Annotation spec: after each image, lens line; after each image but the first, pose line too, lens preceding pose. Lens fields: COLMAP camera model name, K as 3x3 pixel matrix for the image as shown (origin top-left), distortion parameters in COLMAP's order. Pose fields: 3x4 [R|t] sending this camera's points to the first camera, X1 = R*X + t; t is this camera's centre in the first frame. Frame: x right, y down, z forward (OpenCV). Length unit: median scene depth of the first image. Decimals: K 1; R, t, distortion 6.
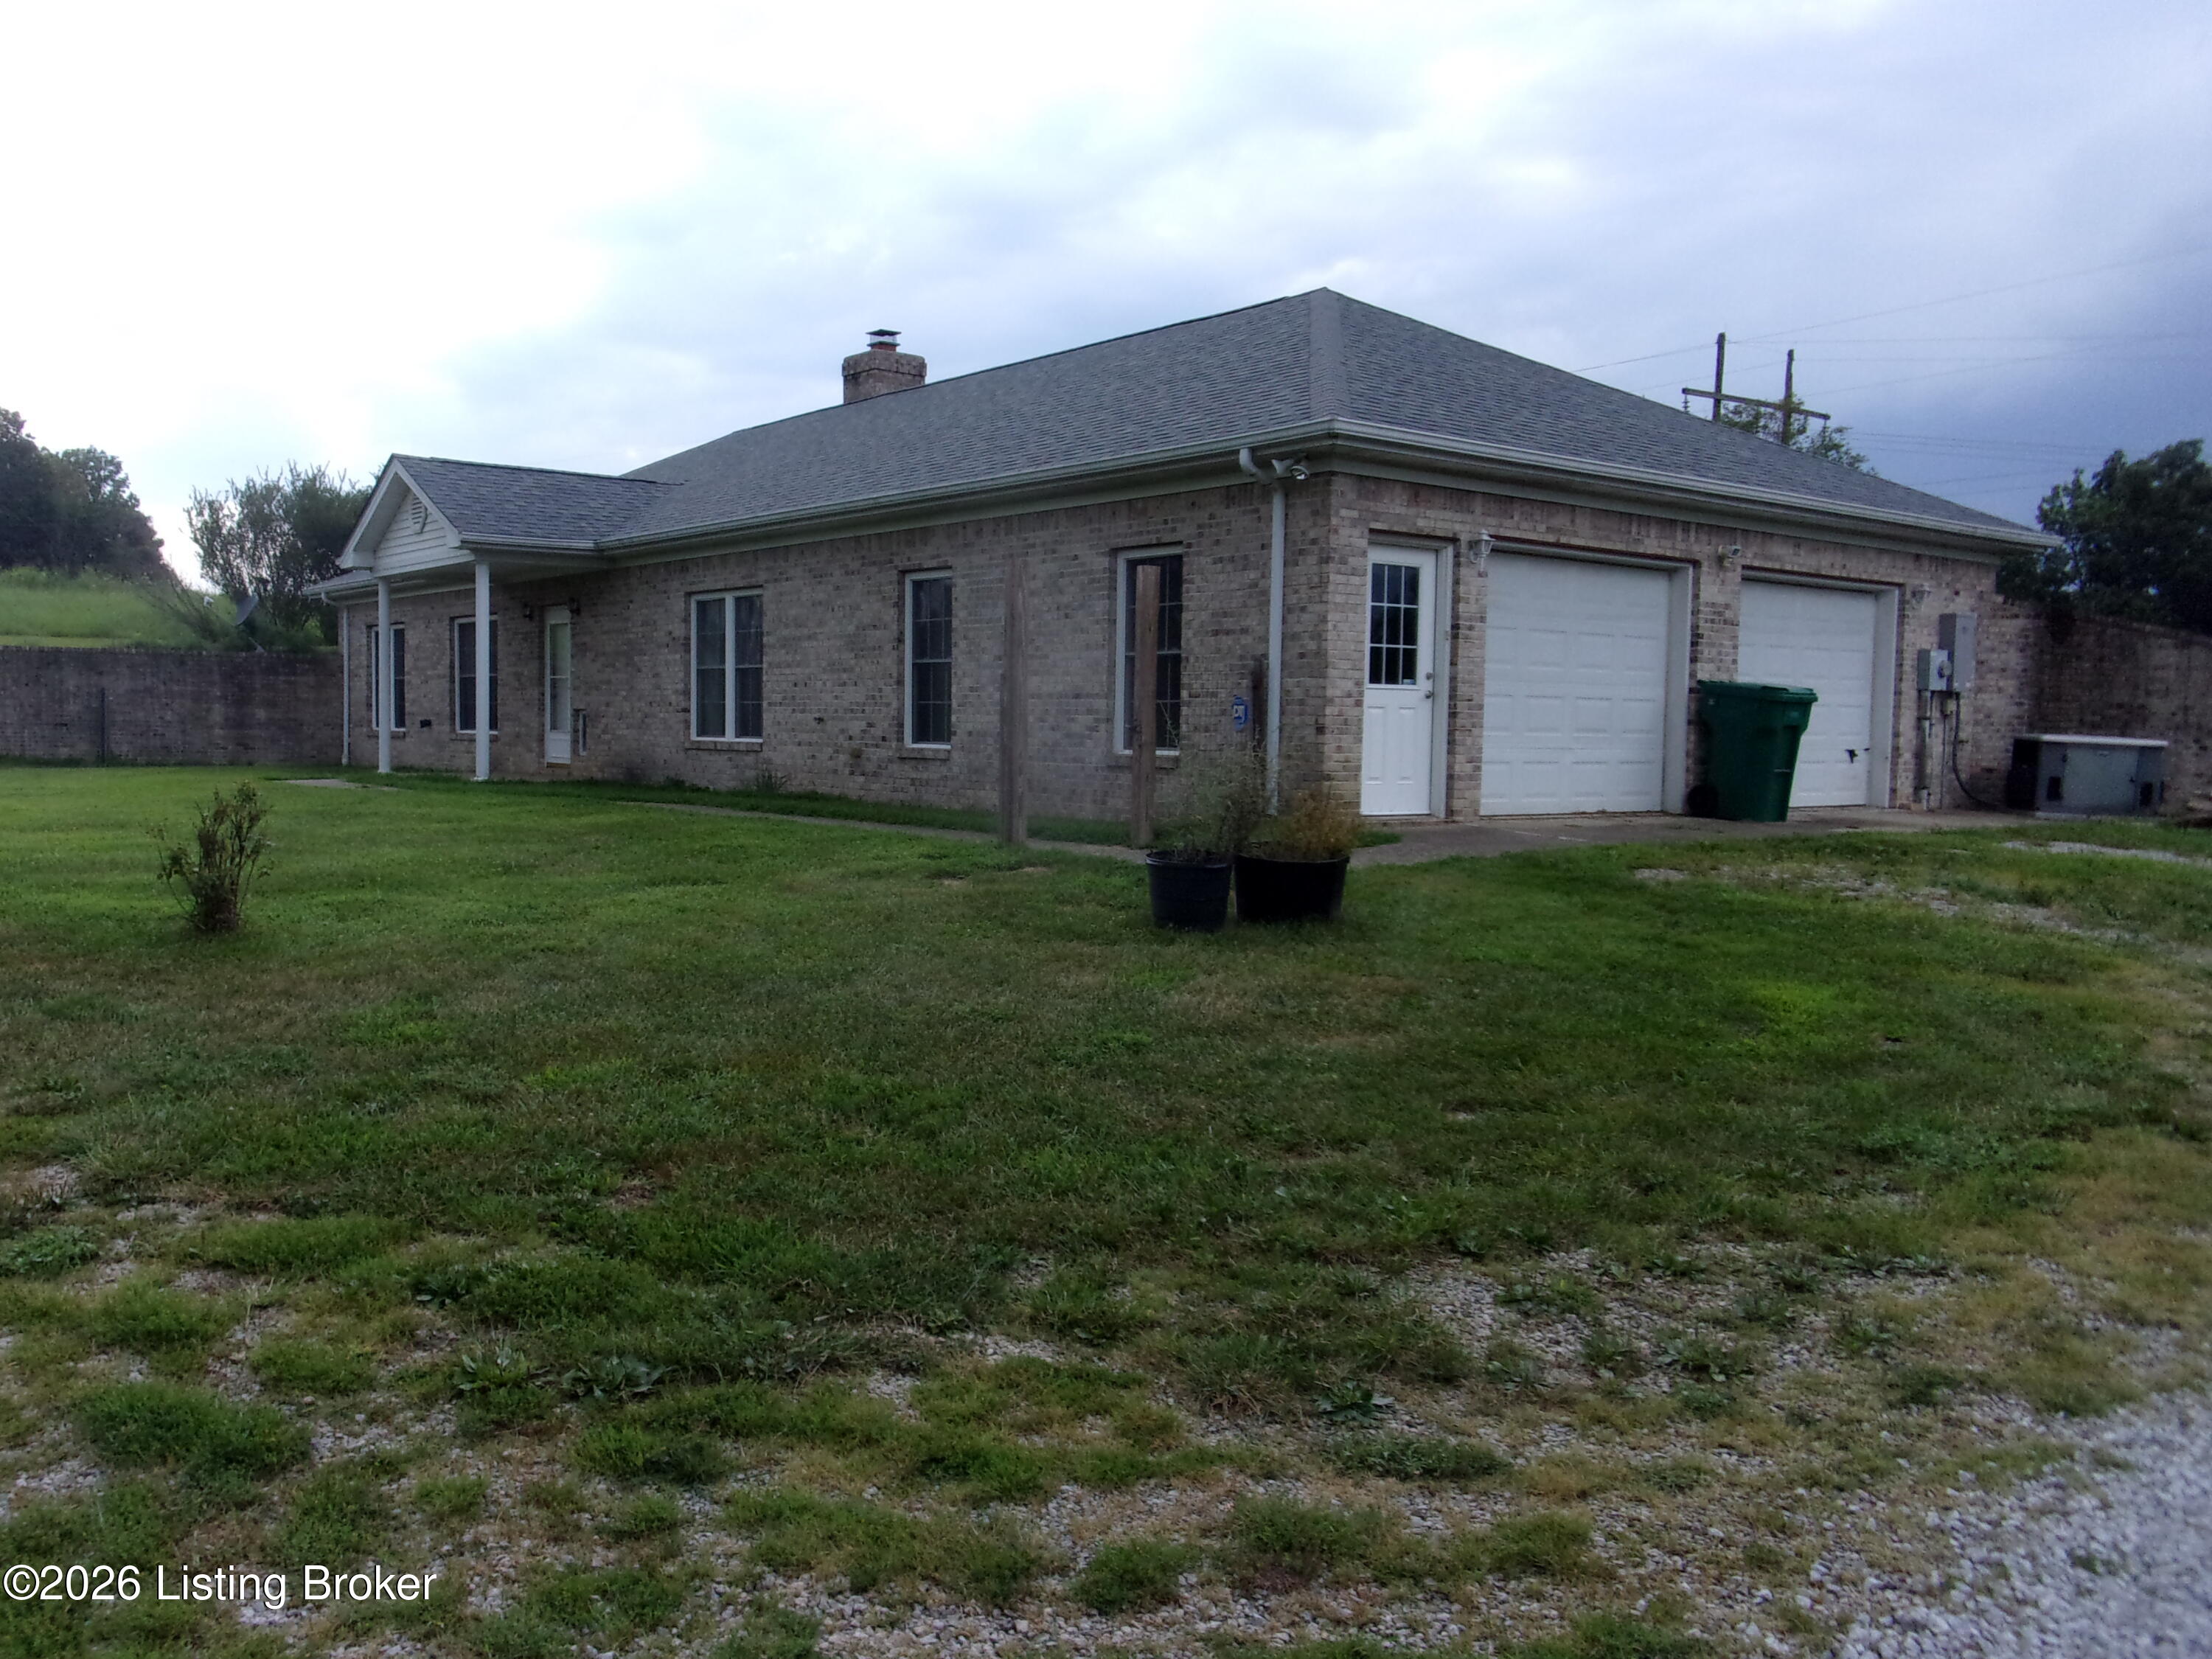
lens RADIAL K [[1847.3, 0, 1075.9], [0, 1847.3, 855.0], [0, 0, 1]] dist [0.006526, -0.000318]
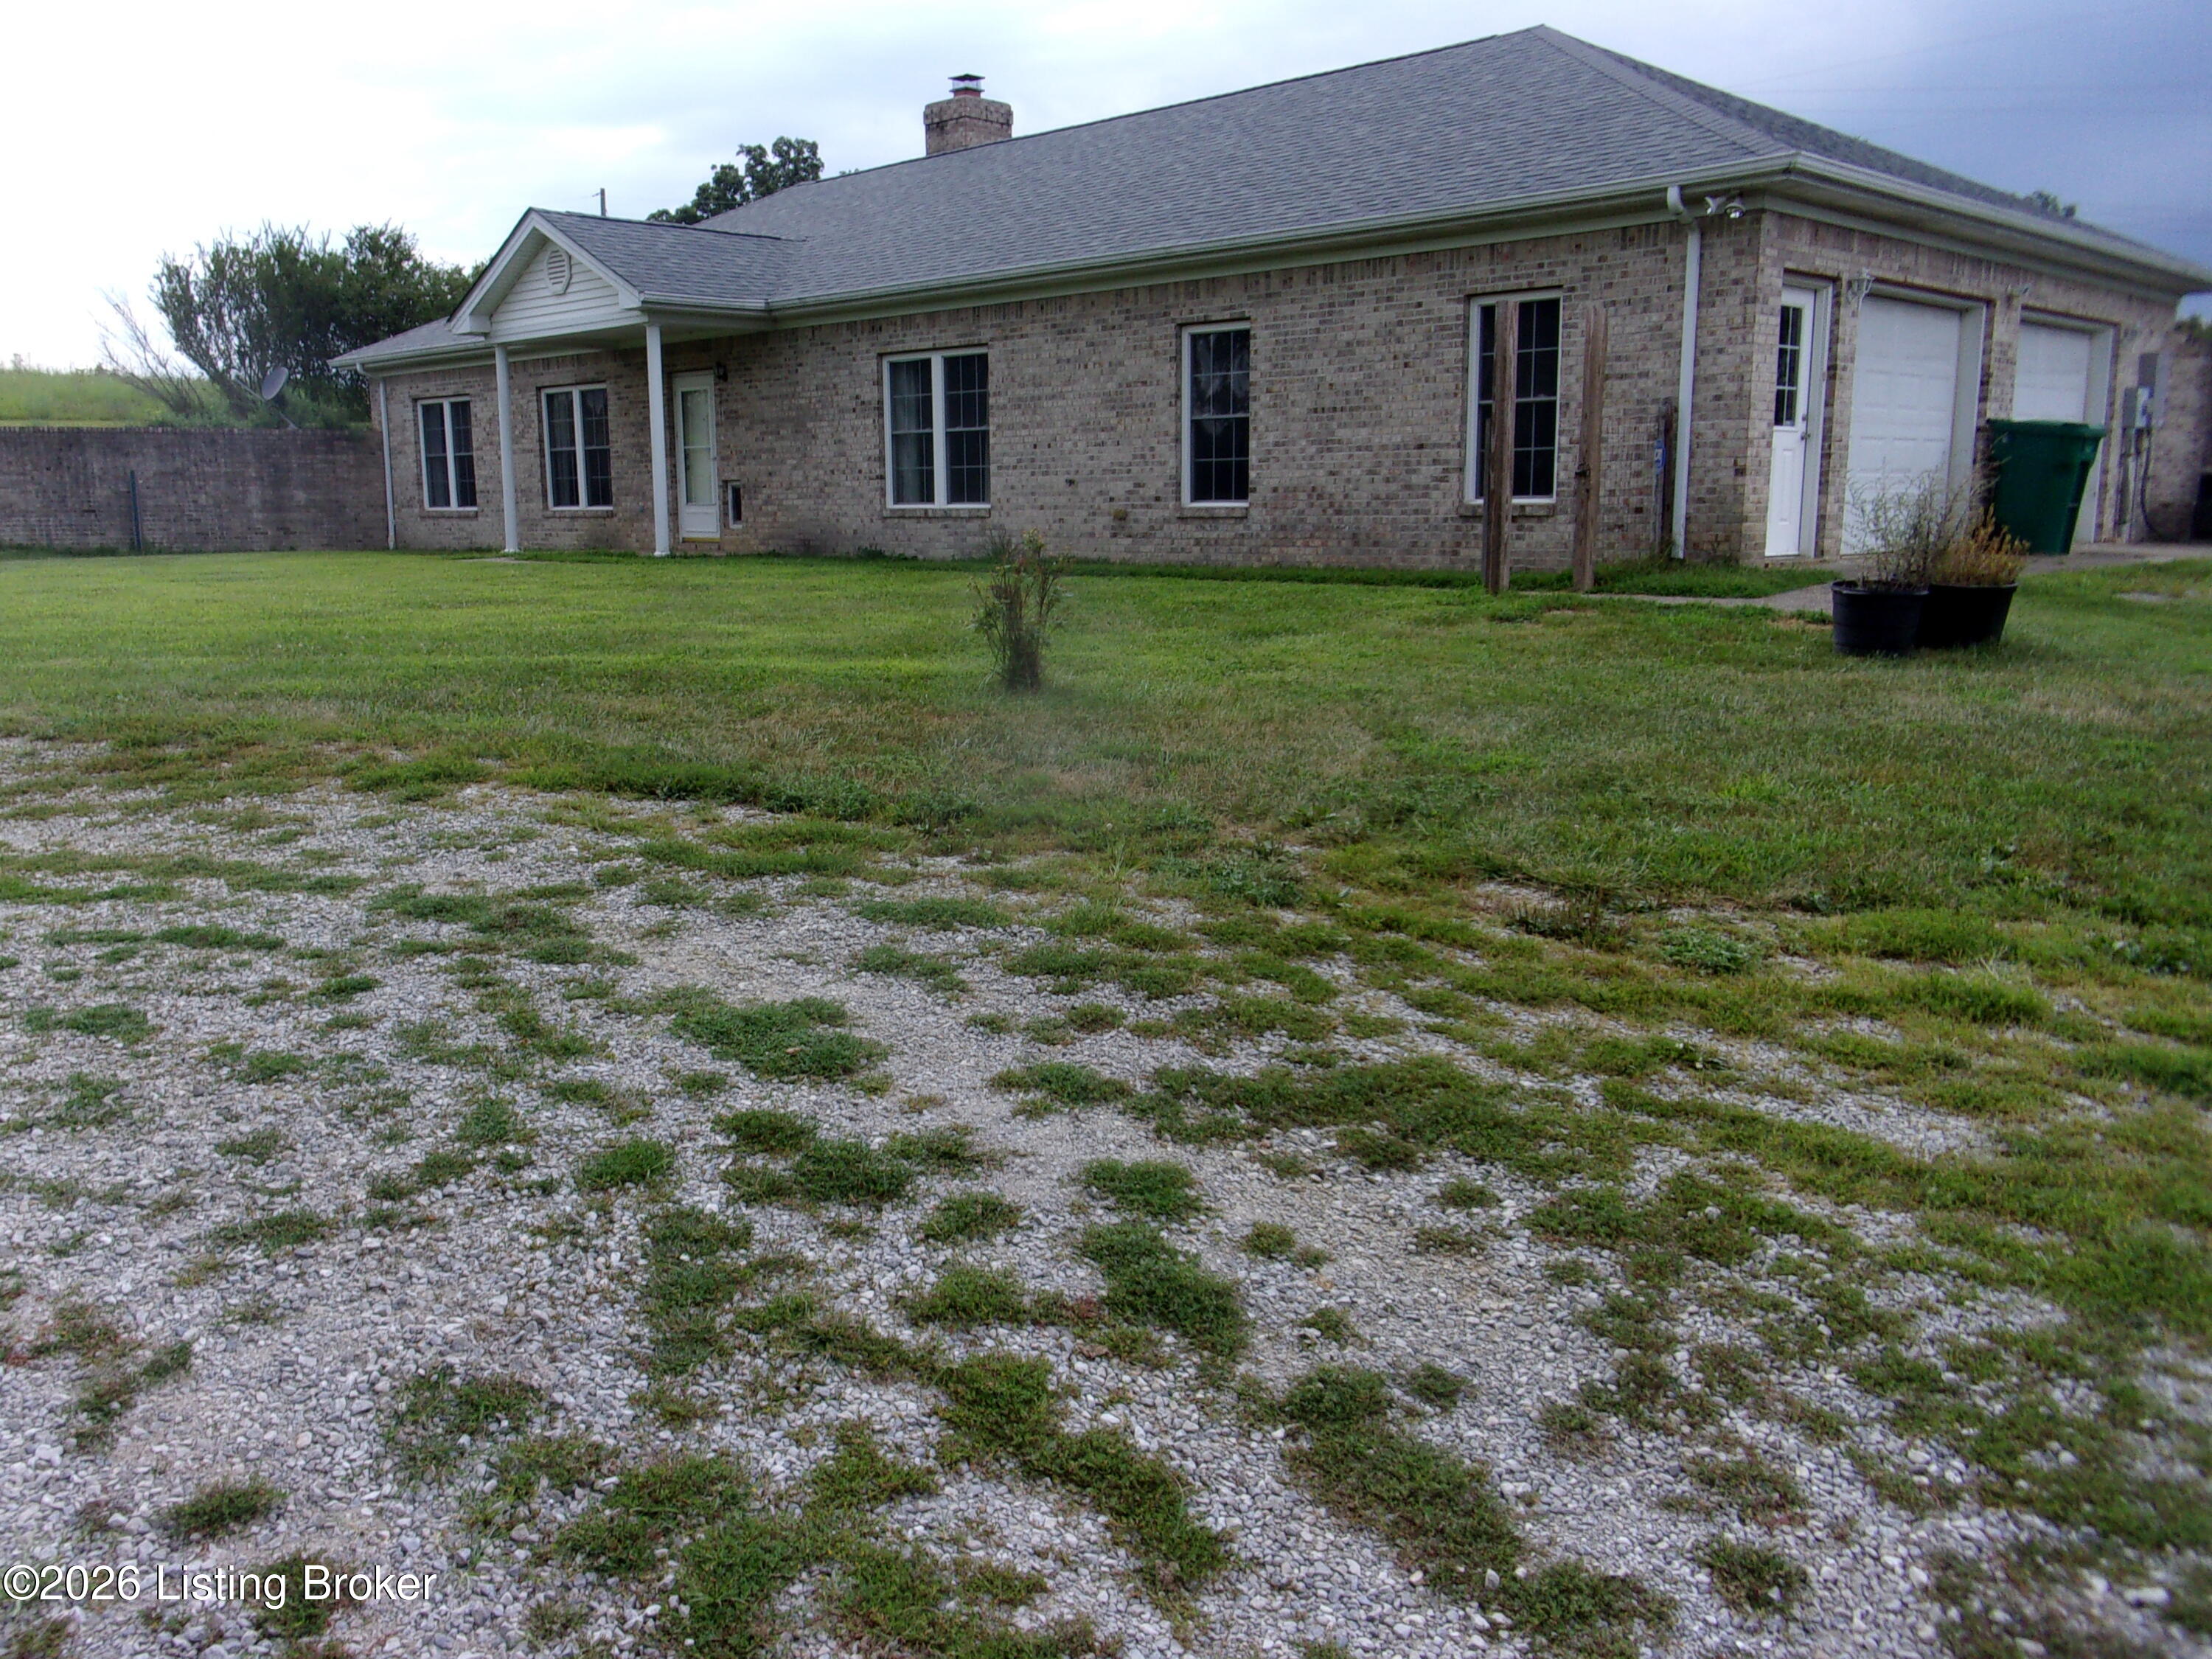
lens RADIAL K [[1838.6, 0, 1056.7], [0, 1838.6, 836.1], [0, 0, 1]] dist [0.019677, -0.004906]
pose [[0.993911, -0.041216, 0.102184, -0.264708], [0.029780, 0.993372, 0.111019, 0.005829], [-0.106082, -0.107300, 0.988551, 0.009489]]
